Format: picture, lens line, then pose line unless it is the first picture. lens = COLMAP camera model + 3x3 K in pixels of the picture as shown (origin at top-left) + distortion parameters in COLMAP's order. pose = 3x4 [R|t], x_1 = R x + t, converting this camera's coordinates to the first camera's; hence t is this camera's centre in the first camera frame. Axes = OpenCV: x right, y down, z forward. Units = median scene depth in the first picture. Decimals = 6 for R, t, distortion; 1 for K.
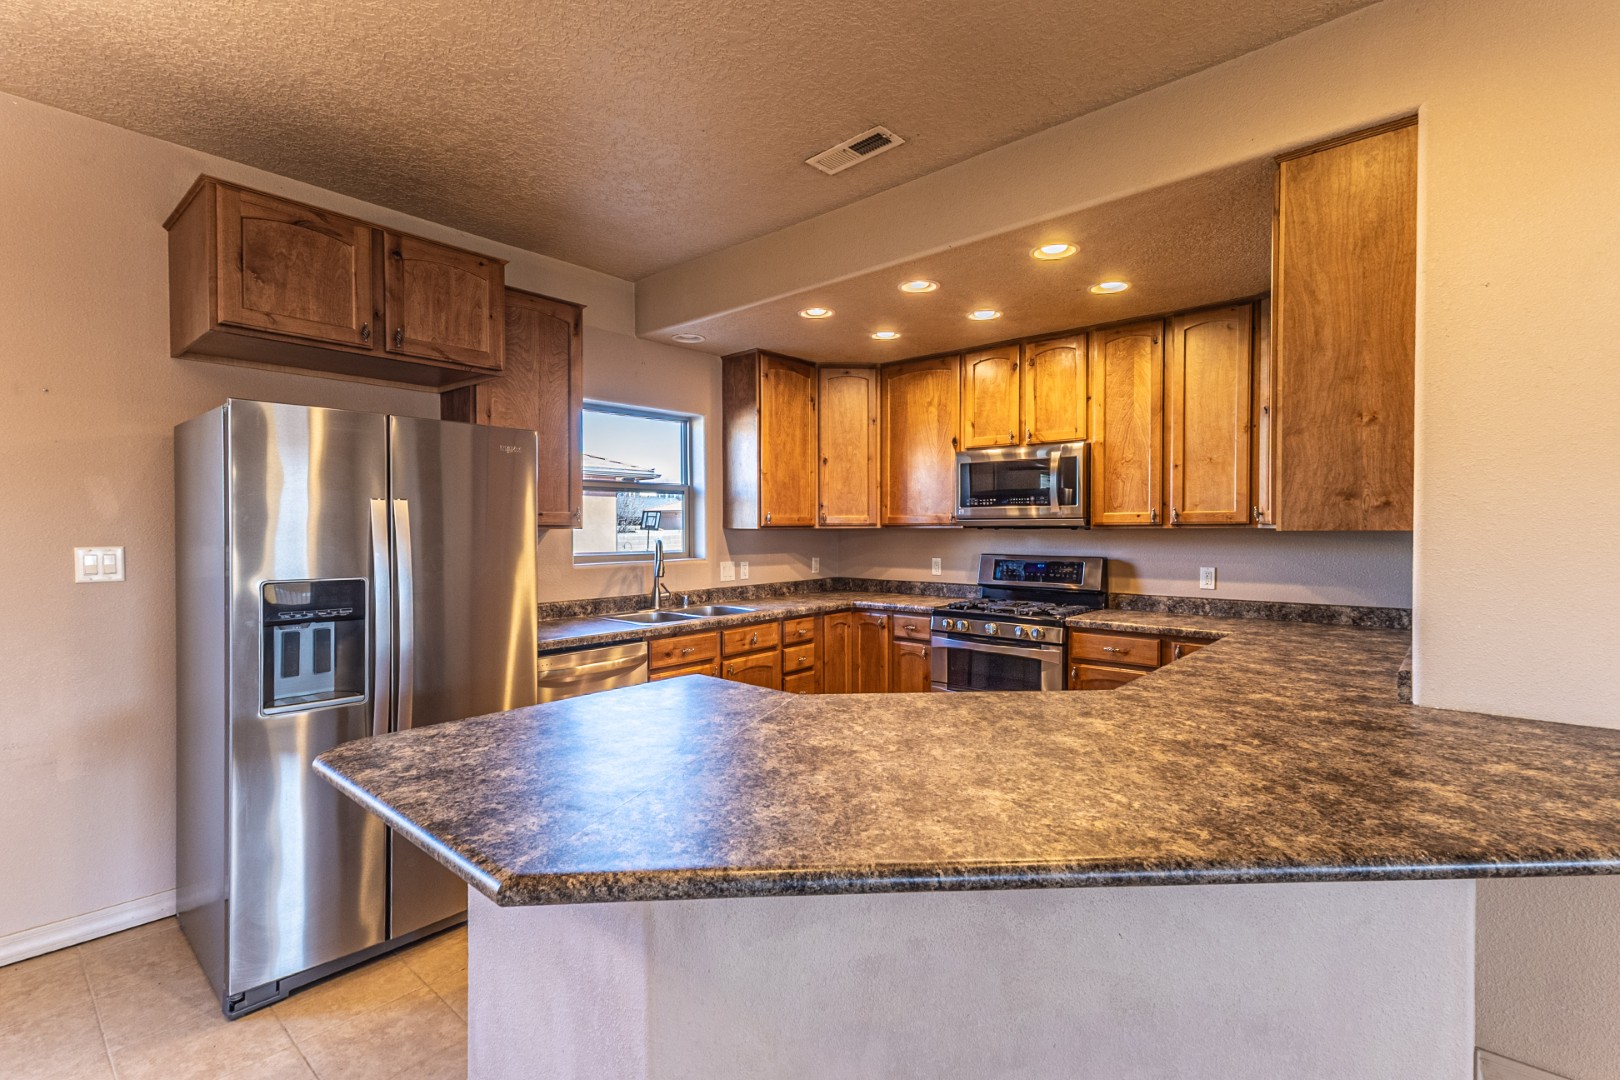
lens RADIAL K [[738.1, 0, 811.4], [0, 738.1, 538.2], [0, 0, 1]] dist [0.028554, -0.008760]
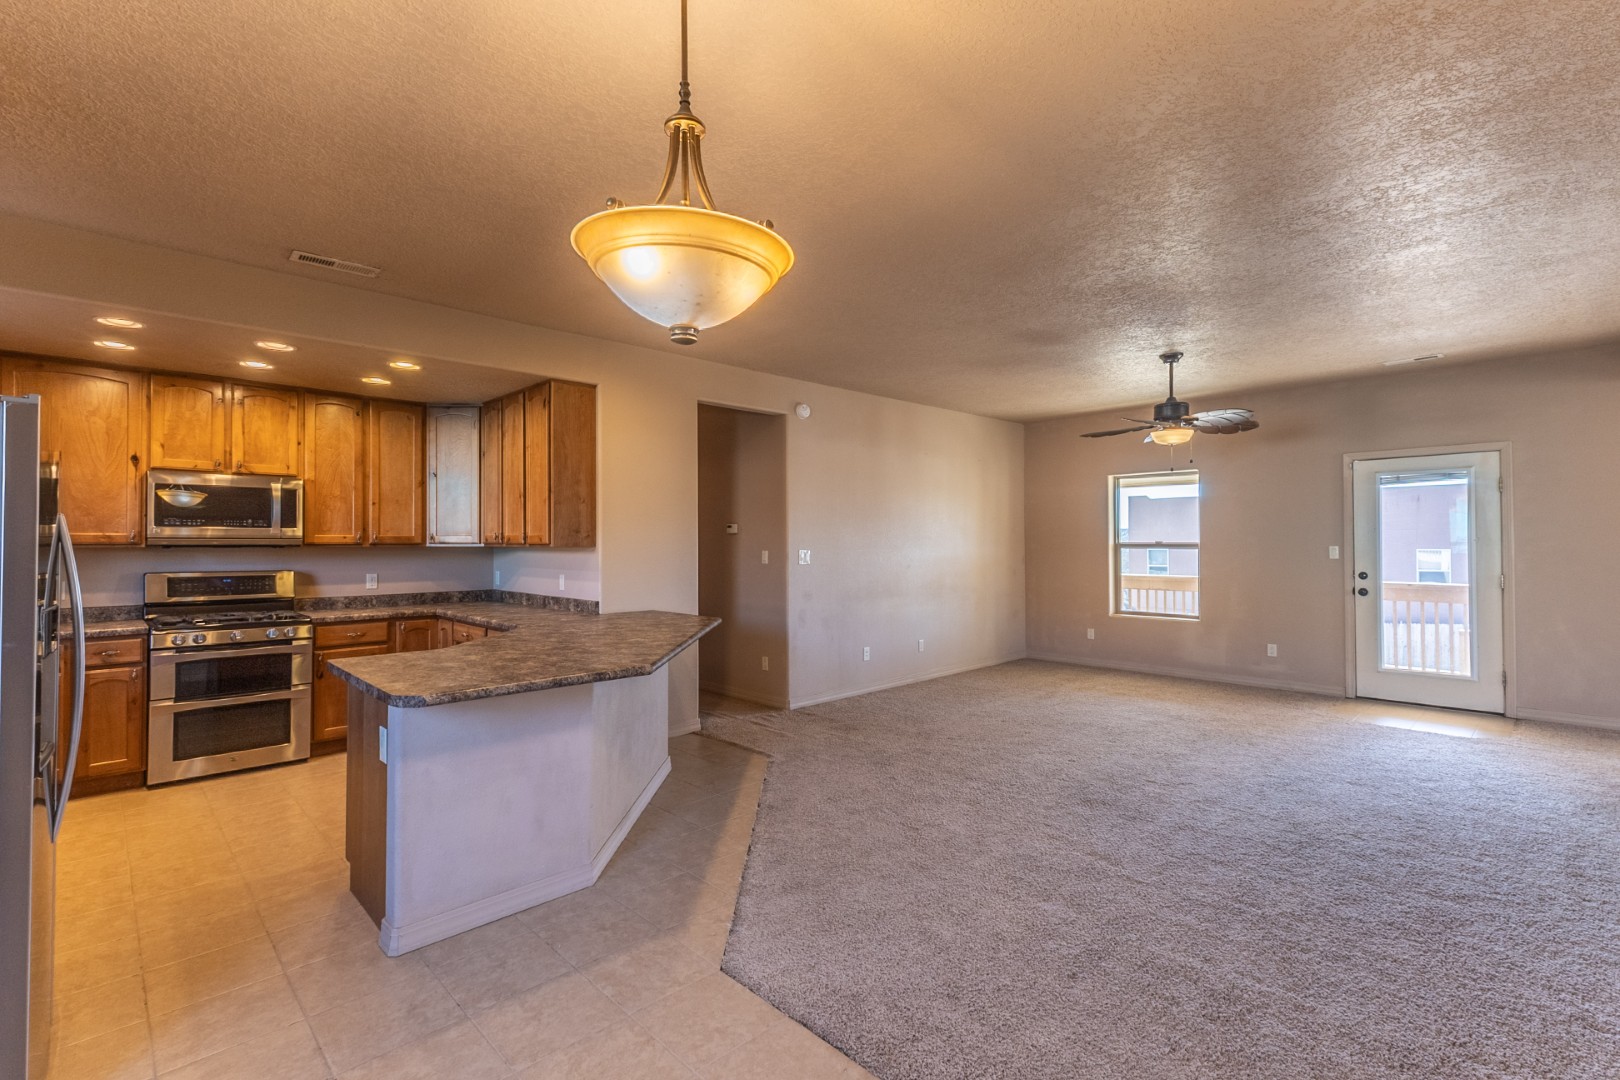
lens RADIAL K [[738.1, 0, 811.4], [0, 738.1, 538.2], [0, 0, 1]] dist [0.028554, -0.008760]
pose [[0.081539, 0.009385, 0.996626, -0.777314], [0.017382, 0.999790, -0.010837, 0.000870], [-0.996519, 0.018207, 0.081359, 0.030114]]
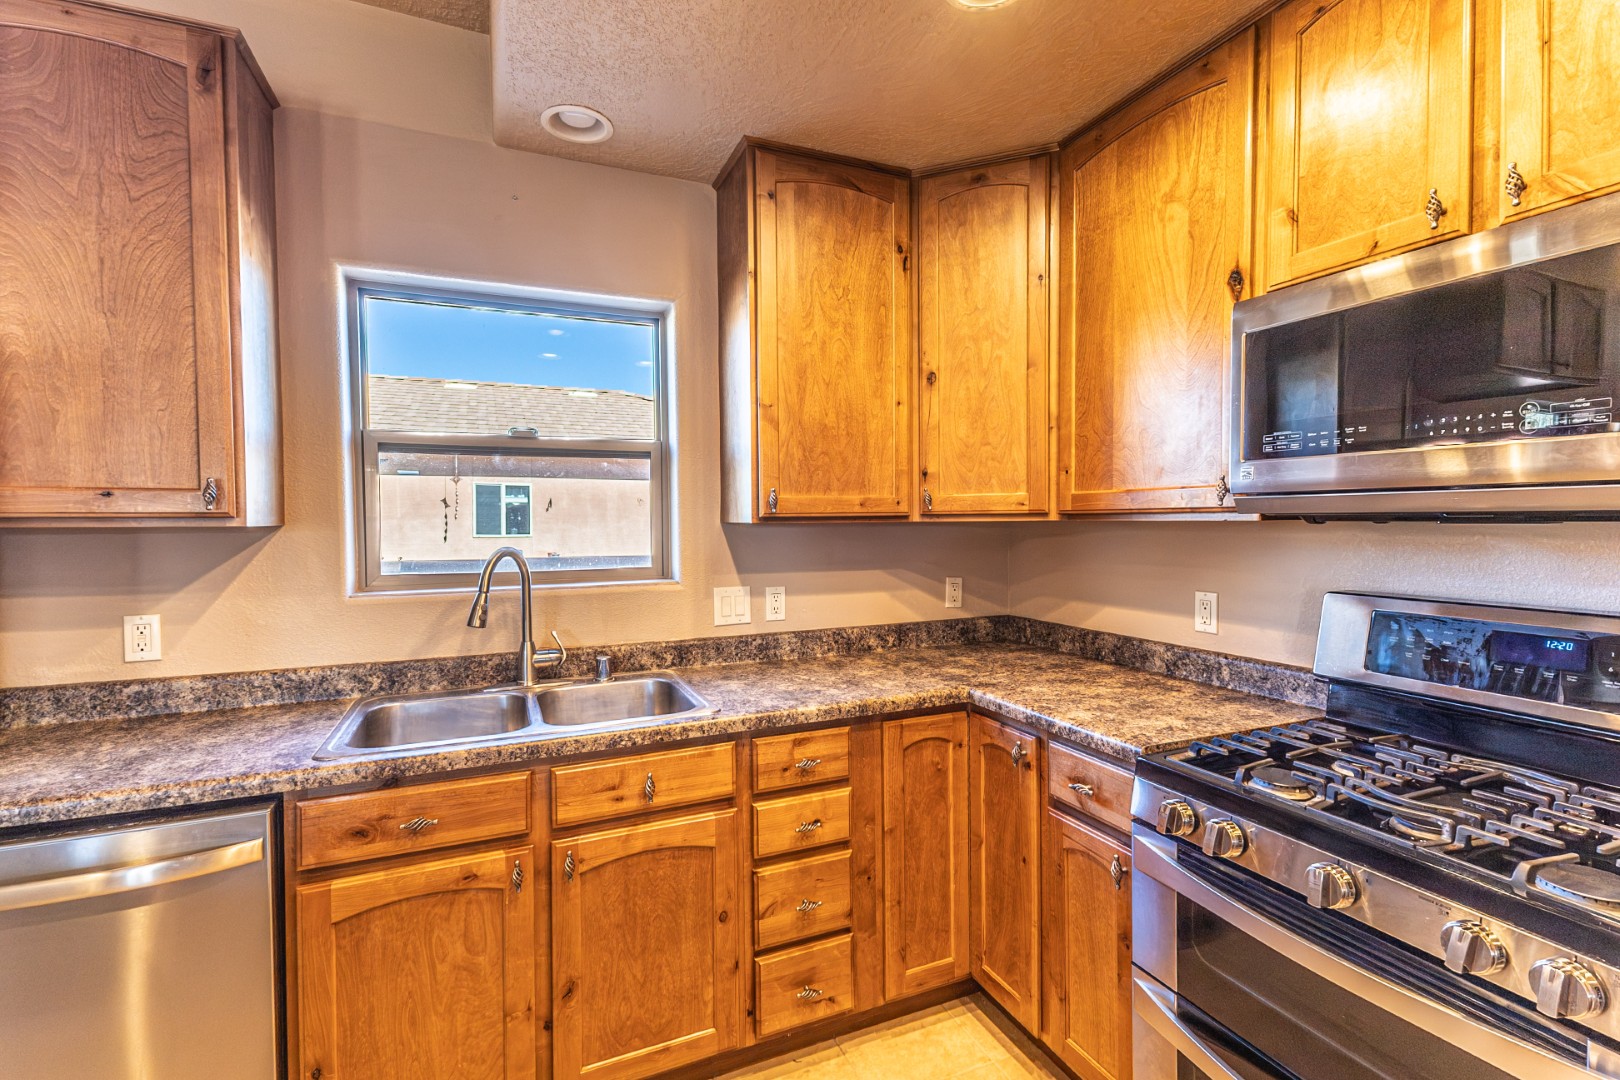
lens RADIAL K [[738.1, 0, 811.4], [0, 738.1, 538.2], [0, 0, 1]] dist [0.028554, -0.008760]
pose [[0.902573, 0.006036, -0.430494, 0.176991], [-0.001326, 0.999936, 0.011240, -0.009098], [0.430535, -0.009574, 0.902523, 0.625674]]
